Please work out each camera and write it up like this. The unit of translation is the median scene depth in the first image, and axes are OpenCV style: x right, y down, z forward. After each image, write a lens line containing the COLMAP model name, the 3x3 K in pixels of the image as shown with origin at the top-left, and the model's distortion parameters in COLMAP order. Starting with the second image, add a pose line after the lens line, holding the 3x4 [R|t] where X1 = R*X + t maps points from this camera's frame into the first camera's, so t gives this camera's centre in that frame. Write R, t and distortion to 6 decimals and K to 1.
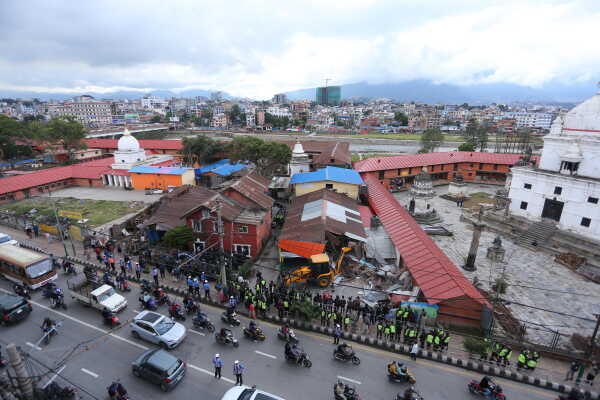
lens RADIAL K [[290.1, 0, 300.9], [0, 290.1, 193.6], [0, 0, 1]] dist [-0.073357, 0.032615]
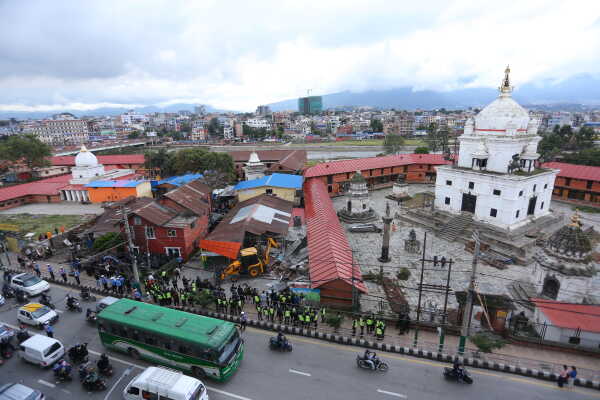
lens RADIAL K [[287.1, 0, 296.5], [0, 287.1, 195.1], [0, 0, 1]] dist [-0.073975, 0.034451]
pose [[0.998208, -0.044364, 0.040167, 0.117167], [0.045402, 0.998648, -0.025305, 0.014630], [-0.038990, 0.027083, 0.998873, -0.042859]]
